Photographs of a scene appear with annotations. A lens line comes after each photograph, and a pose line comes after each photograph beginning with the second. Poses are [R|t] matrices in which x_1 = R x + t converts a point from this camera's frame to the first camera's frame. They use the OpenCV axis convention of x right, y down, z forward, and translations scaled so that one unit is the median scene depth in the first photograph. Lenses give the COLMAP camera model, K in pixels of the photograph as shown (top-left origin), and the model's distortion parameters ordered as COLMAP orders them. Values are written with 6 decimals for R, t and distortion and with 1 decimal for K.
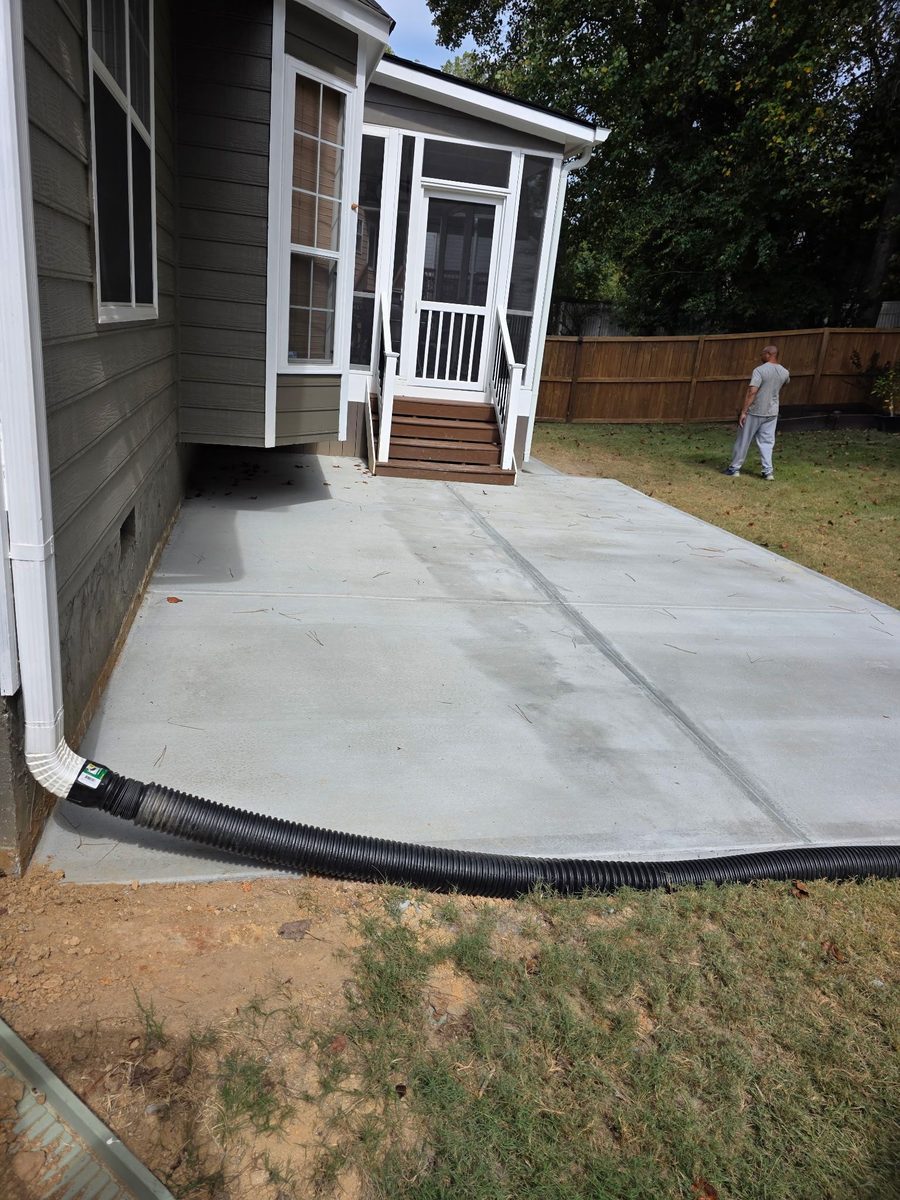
lens RADIAL K [[810.6, 0, 450.0], [0, 810.6, 600.0], [0, 0, 1]] dist [0.057803, -0.045358]
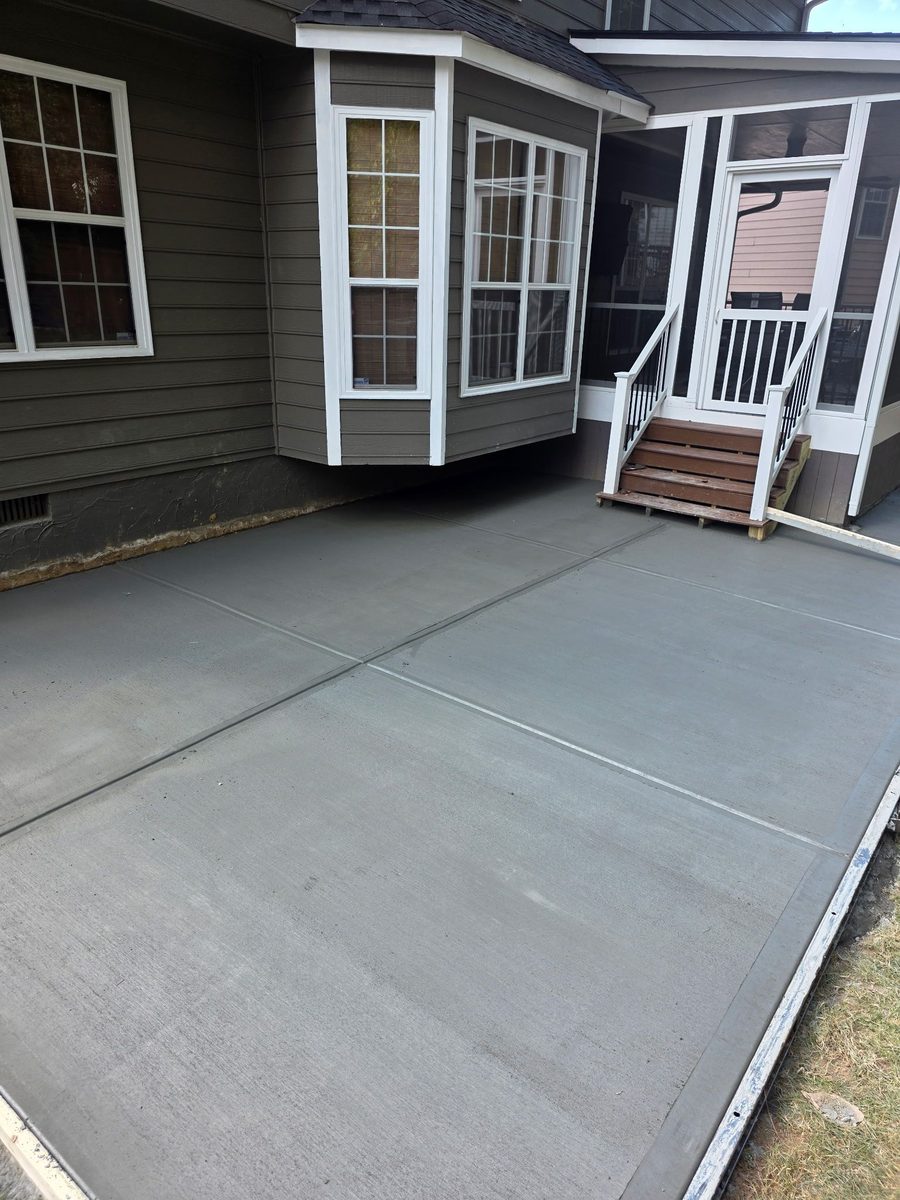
lens RADIAL K [[810.6, 0, 450.0], [0, 810.6, 600.0], [0, 0, 1]] dist [0.057803, -0.045358]
pose [[0.639125, 0.201960, -0.742113, 0.724968], [-0.210001, 0.974066, 0.084228, -0.136955], [0.739878, 0.102012, 0.664962, 0.410462]]
